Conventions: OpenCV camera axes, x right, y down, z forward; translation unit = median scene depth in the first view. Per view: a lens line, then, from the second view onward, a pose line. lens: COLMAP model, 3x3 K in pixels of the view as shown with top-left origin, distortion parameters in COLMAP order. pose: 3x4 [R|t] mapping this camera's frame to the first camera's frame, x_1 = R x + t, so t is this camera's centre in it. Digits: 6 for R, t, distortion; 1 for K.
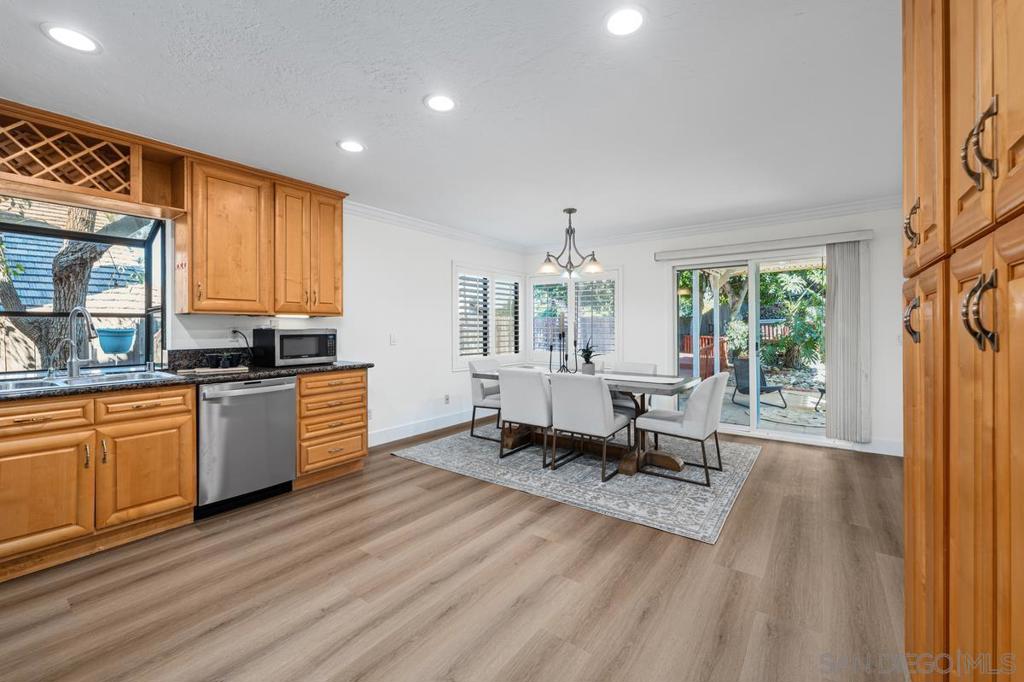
lens RADIAL K [[418.7, 0, 503.9], [0, 418.7, 330.2], [0, 0, 1]] dist [0.001423, 0.000198]
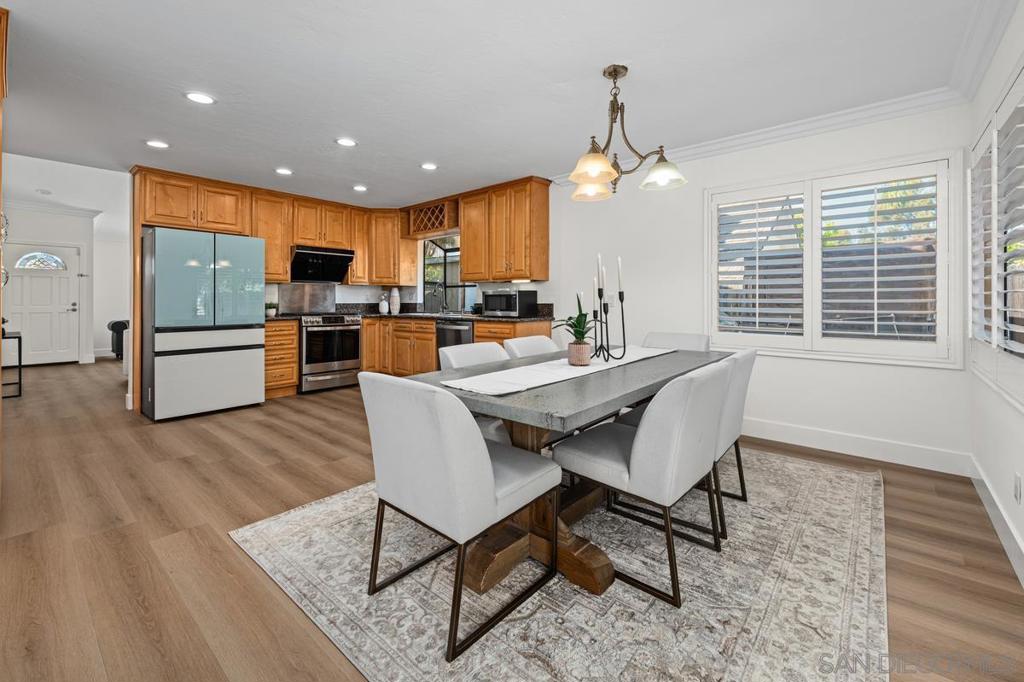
lens RADIAL K [[418.7, 0, 506.9], [0, 418.7, 301.9], [0, 0, 1]] dist [0.001423, 0.000198]
pose [[-0.052156, 0.009673, -0.998592, 1.041590], [-0.000960, 0.999952, 0.009736, 0.024376], [0.998638, 0.001467, -0.052145, 1.272199]]
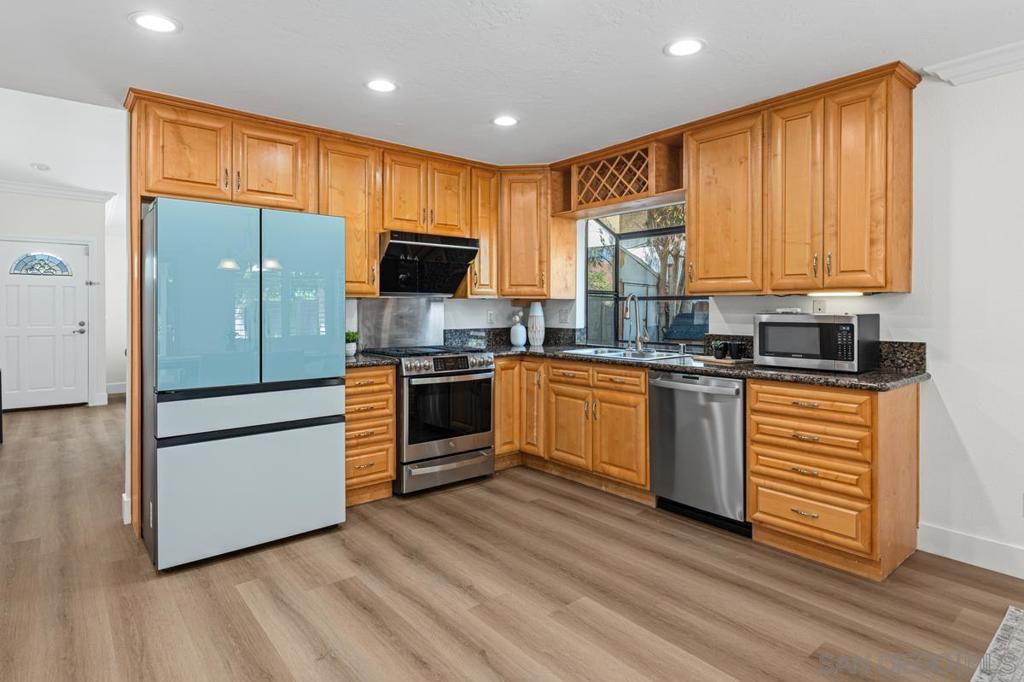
lens RADIAL K [[541.9, 0, 510.1], [0, 541.9, 312.6], [0, 0, 1]] dist [0.000924, 0.000656]
pose [[-0.220446, 0.016529, -0.975259, 0.528714], [-0.000102, 0.999856, 0.016969, -0.023342], [0.975399, 0.003841, -0.220413, 0.862455]]
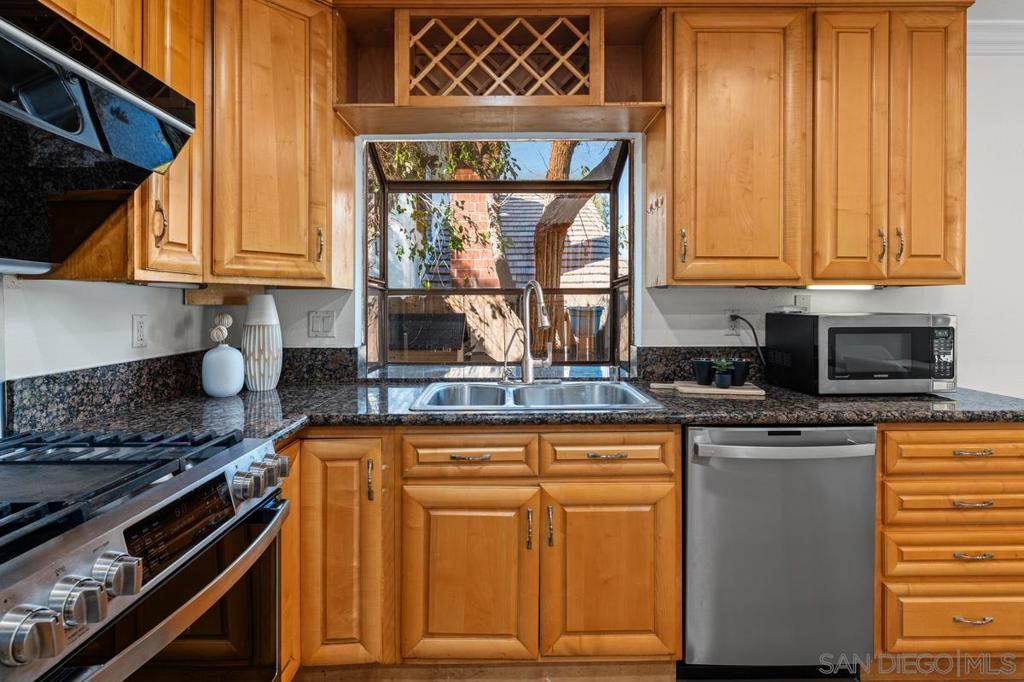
lens RADIAL K [[530.0, 0, 512.7], [0, 530.0, 303.1], [0, 0, 1]] dist [-0.002404, 0.000070]
pose [[0.620472, 0.002119, -0.784226, -0.318066], [-0.003470, 0.999994, -0.000044, -0.016362], [0.784221, 0.002749, 0.620476, 0.389633]]
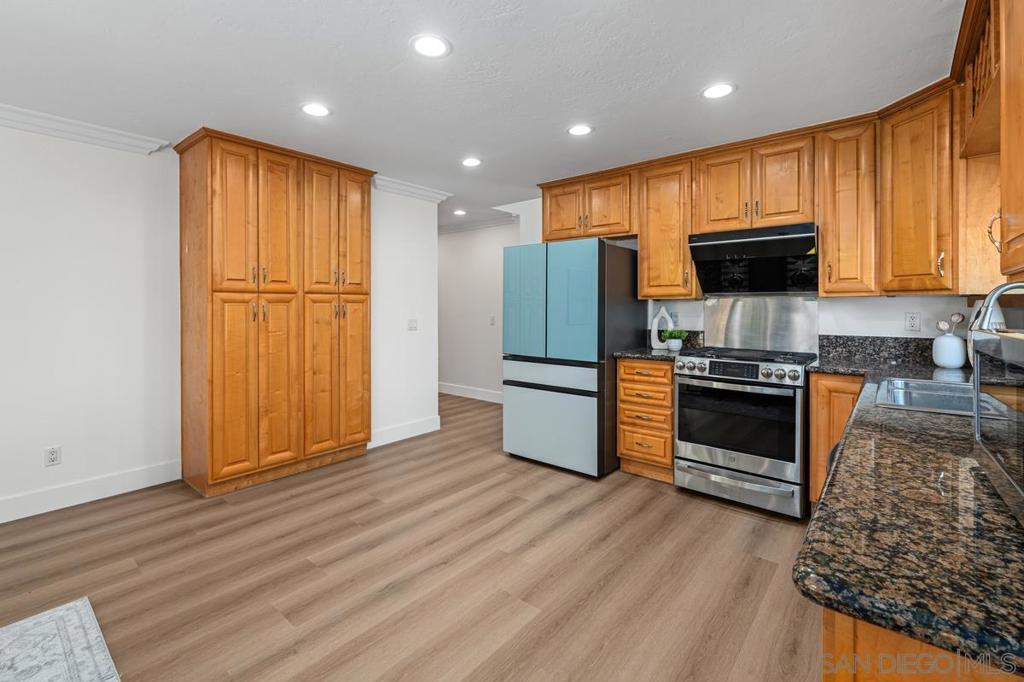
lens RADIAL K [[450.5, 0, 519.1], [0, 450.5, 307.3], [0, 0, 1]] dist [0.002142, -0.000074]
pose [[-0.999564, 0.007899, 0.028439, -0.267535], [0.008033, 0.999957, 0.004620, -0.024444], [-0.028401, 0.004847, -0.999585, 1.439426]]
